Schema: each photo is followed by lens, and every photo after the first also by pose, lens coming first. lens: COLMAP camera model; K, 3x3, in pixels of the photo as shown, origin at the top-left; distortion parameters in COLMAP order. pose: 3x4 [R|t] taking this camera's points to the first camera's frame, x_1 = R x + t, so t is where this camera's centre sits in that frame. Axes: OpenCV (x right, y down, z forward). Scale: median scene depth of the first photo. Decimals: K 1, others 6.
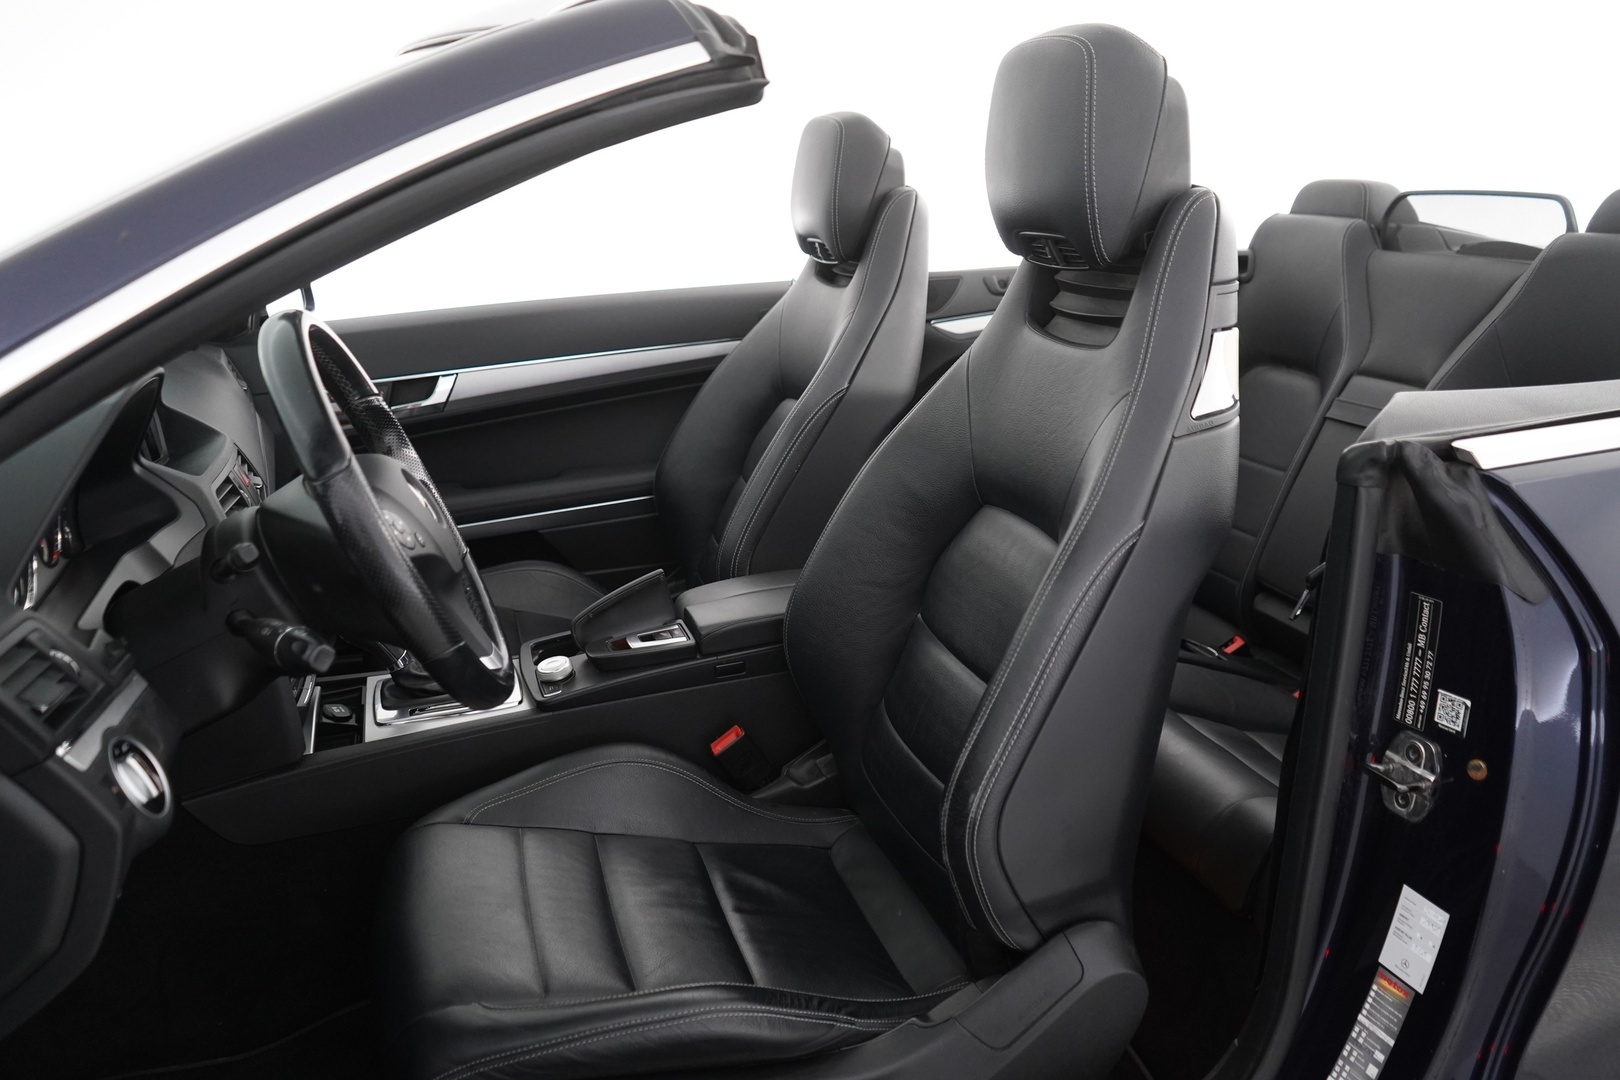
lens RADIAL K [[1312.0, 0, 811.3], [0, 1312.0, 541.6], [0, 0, 1]] dist [-0.000159, 0.012339]
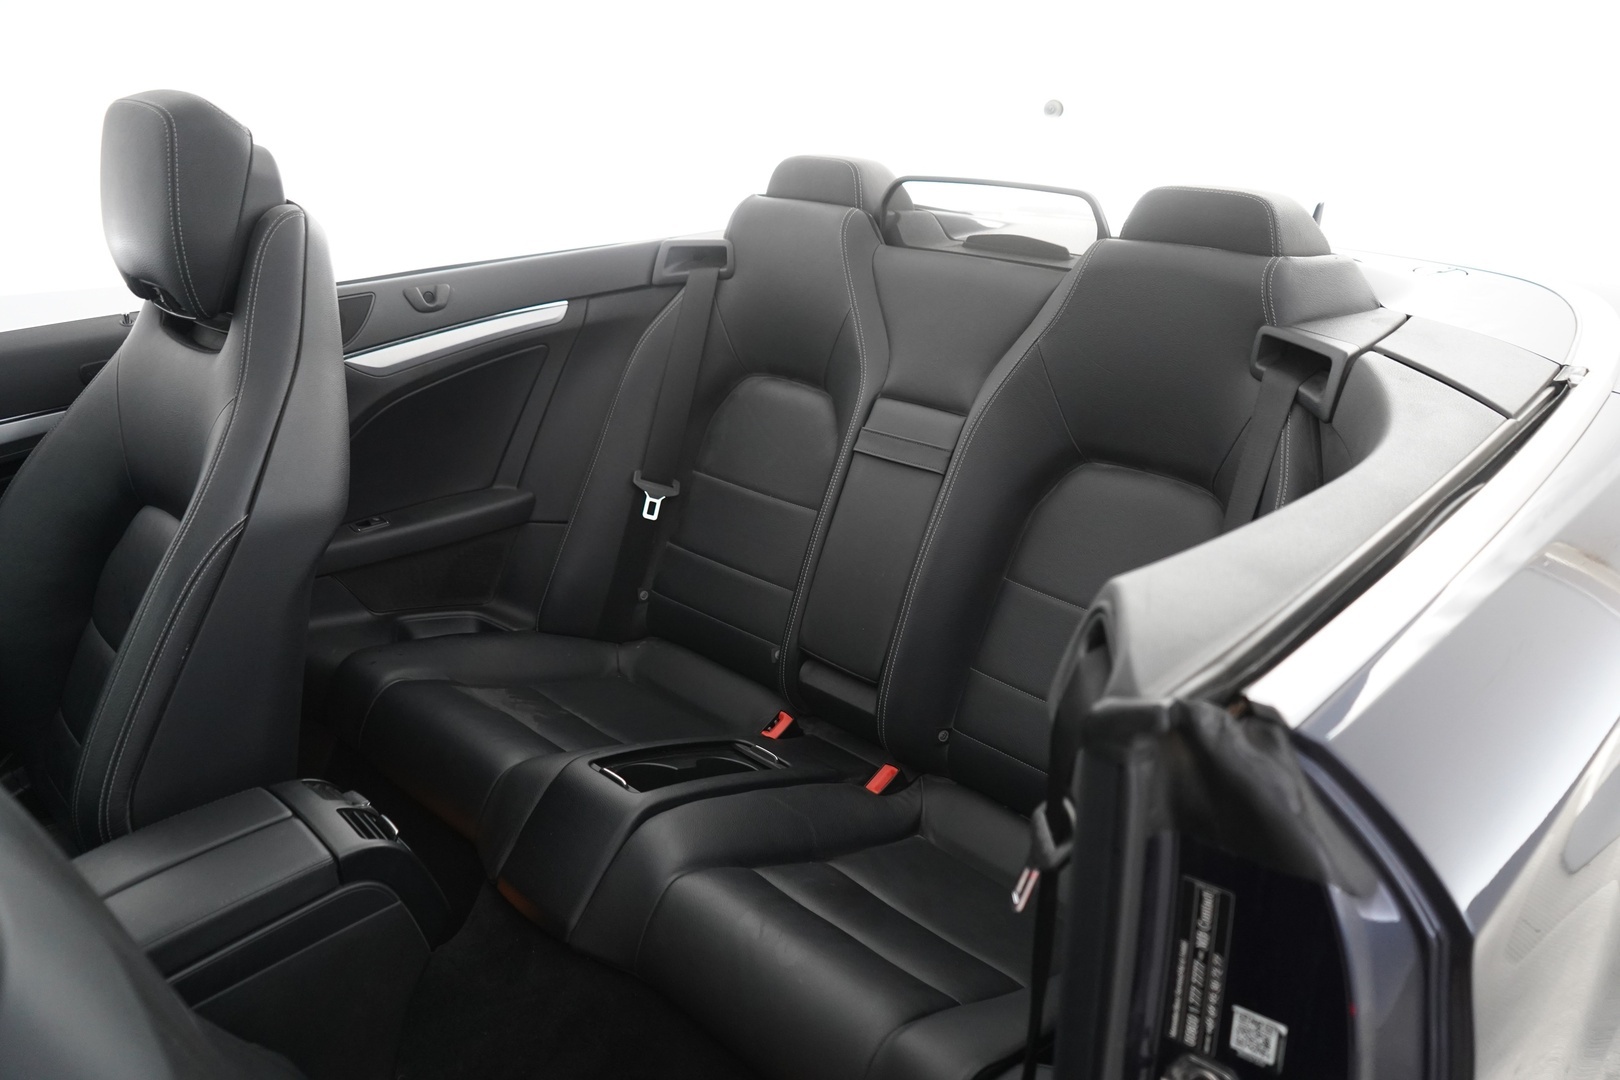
lens RADIAL K [[1312.0, 0, 808.9], [0, 1312.0, 537.4], [0, 0, 1]] dist [-0.000159, 0.012339]
pose [[0.896716, -0.151131, 0.416005, 0.008432], [0.120002, 0.987708, 0.100158, -0.234784], [-0.426028, -0.039892, 0.903830, 0.447771]]
